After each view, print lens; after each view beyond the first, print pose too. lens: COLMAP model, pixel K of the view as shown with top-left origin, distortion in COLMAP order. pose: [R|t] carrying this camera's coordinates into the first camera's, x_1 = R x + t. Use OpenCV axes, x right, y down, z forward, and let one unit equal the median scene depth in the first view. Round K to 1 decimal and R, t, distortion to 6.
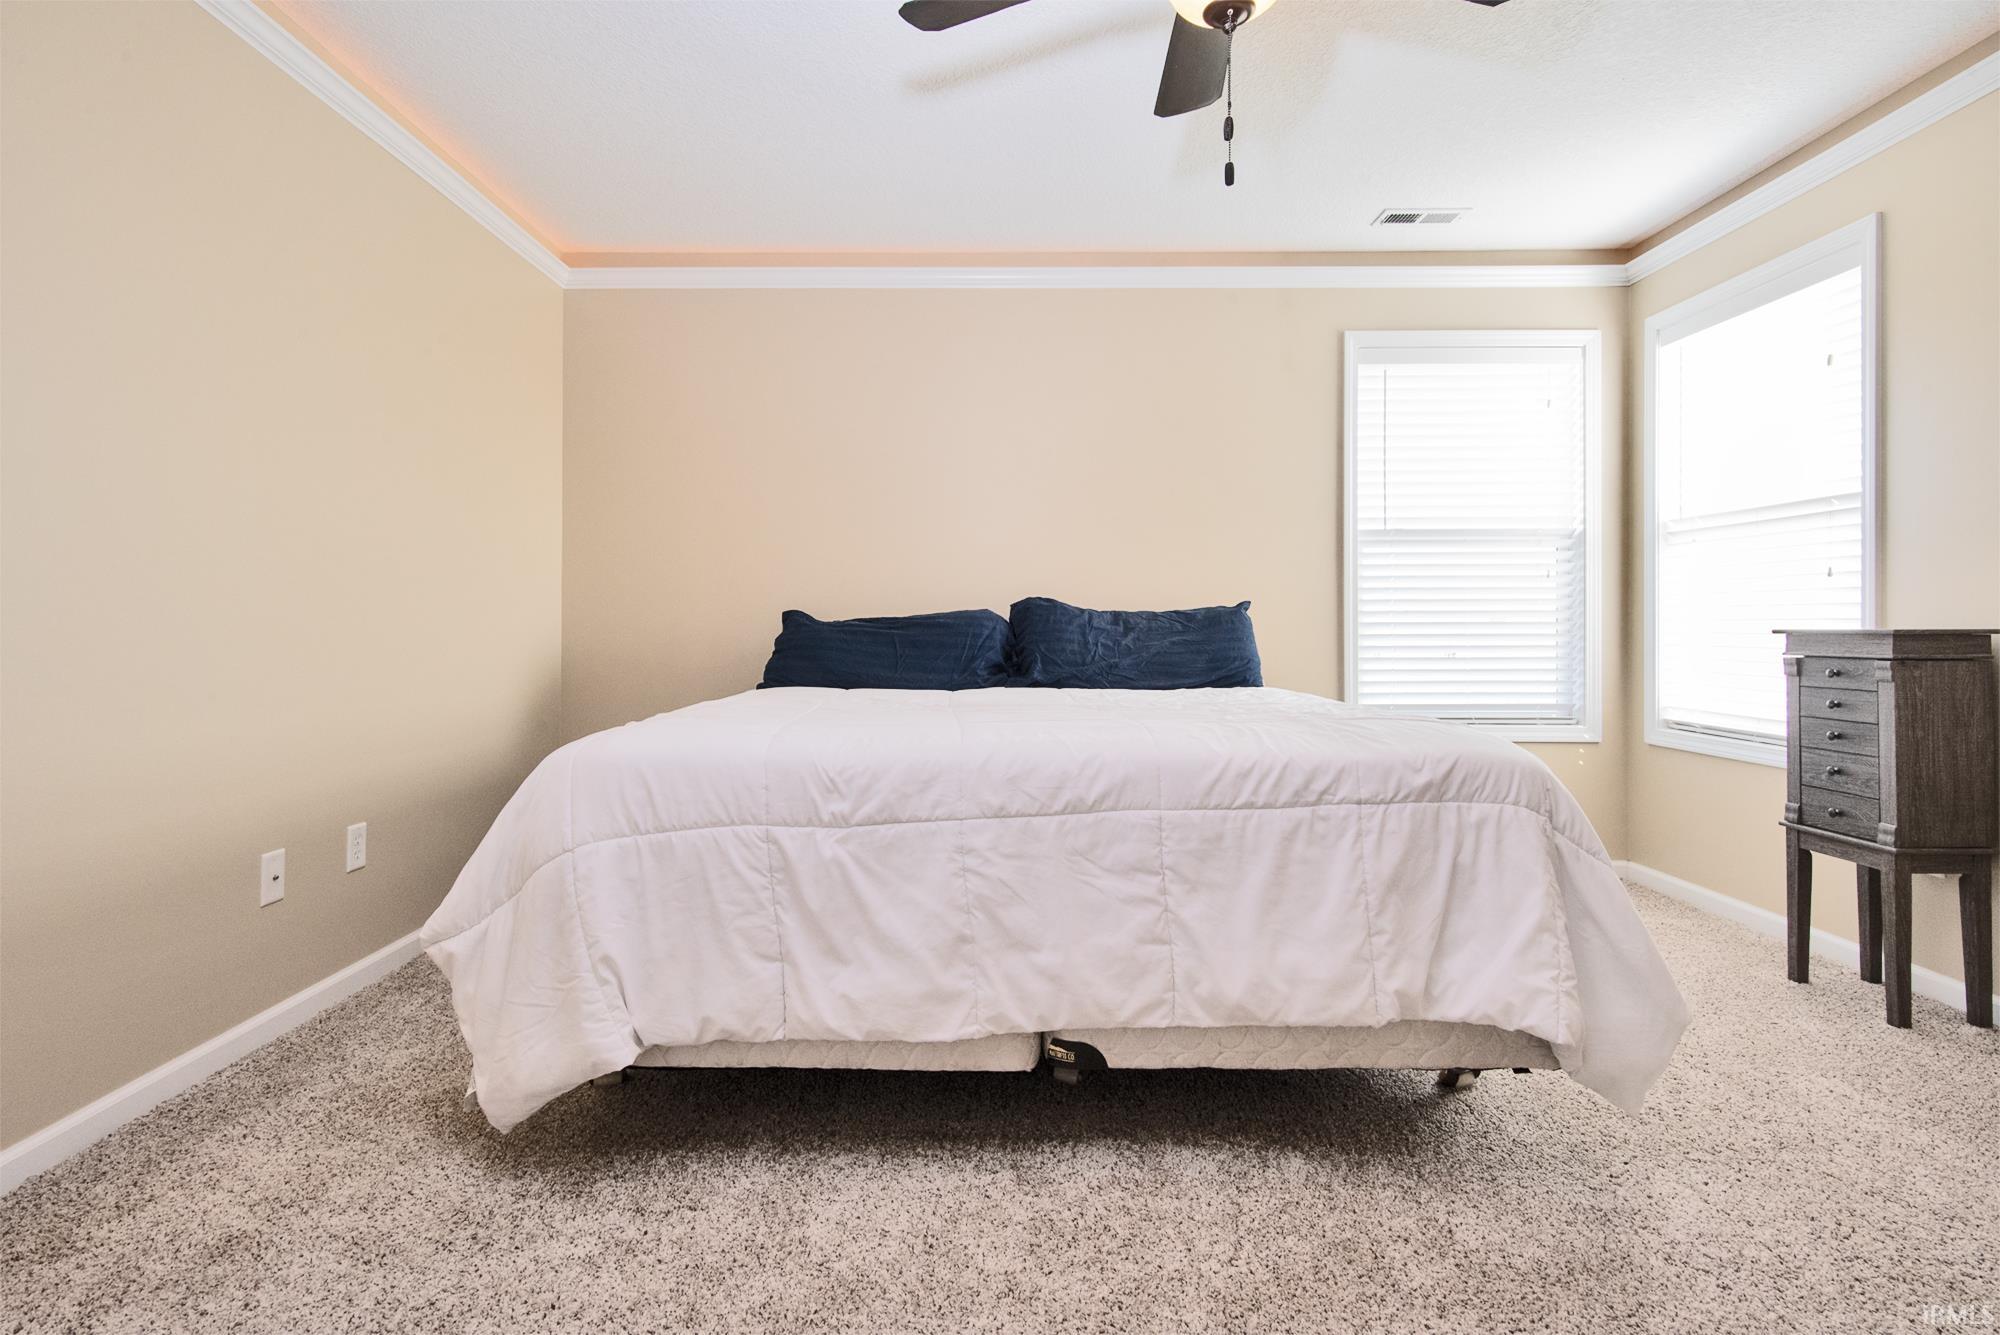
lens RADIAL K [[1015.8, 0, 954.0], [0, 1015.8, 651.4], [0, 0, 1]] dist [0.011370, -0.000230]
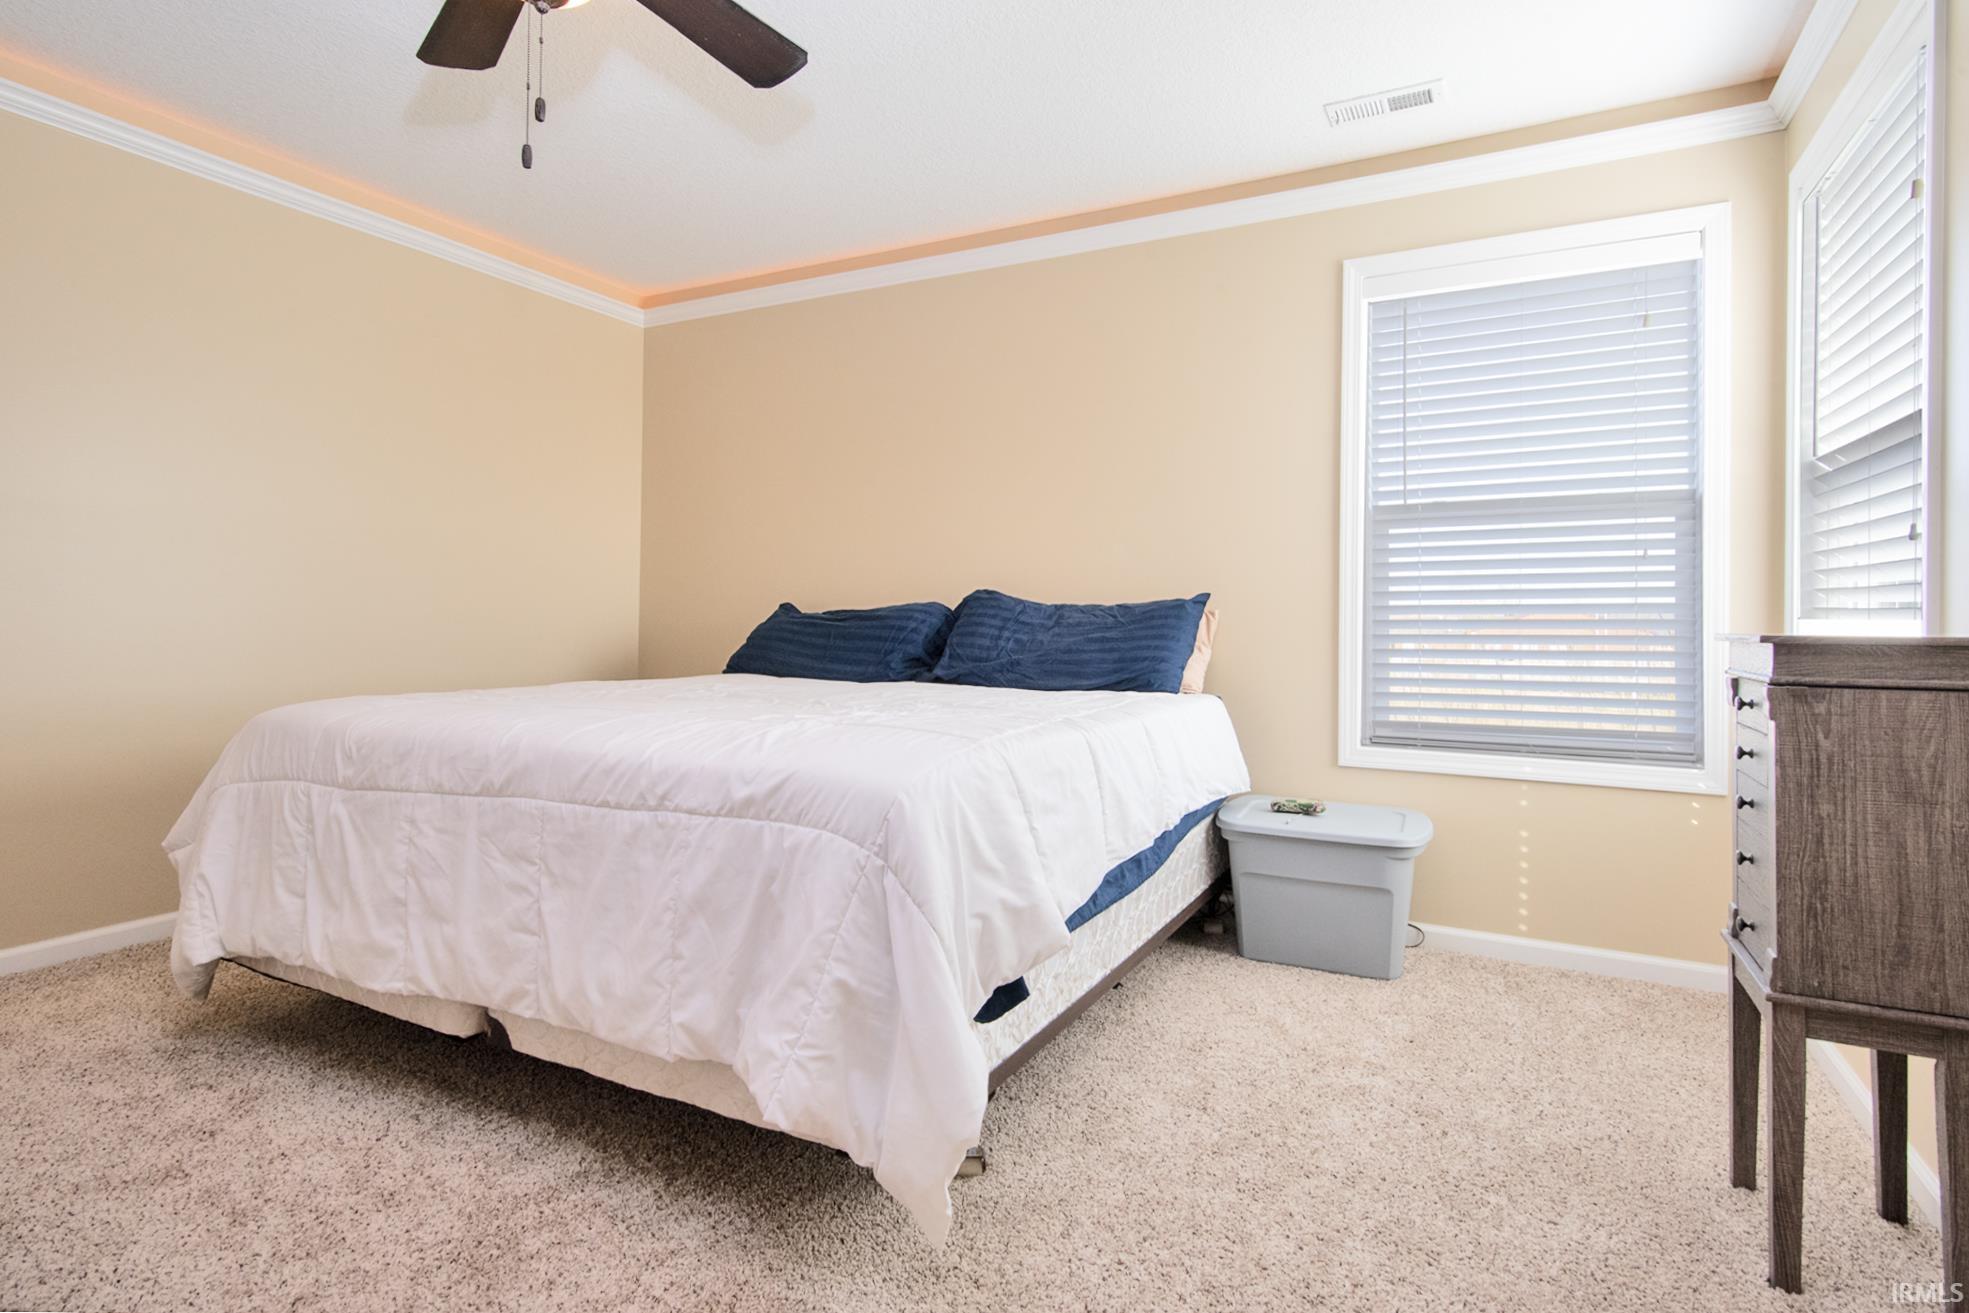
lens RADIAL K [[1000.0, 0, 980.7], [0, 1000.0, 642.3], [0, 0, 1]] dist [0.011370, -0.000230]
pose [[0.887489, 0.020886, -0.460355, 1.033025], [-0.022680, 0.999741, 0.001633, -0.010287], [0.460270, 0.008992, 0.887733, 0.323270]]
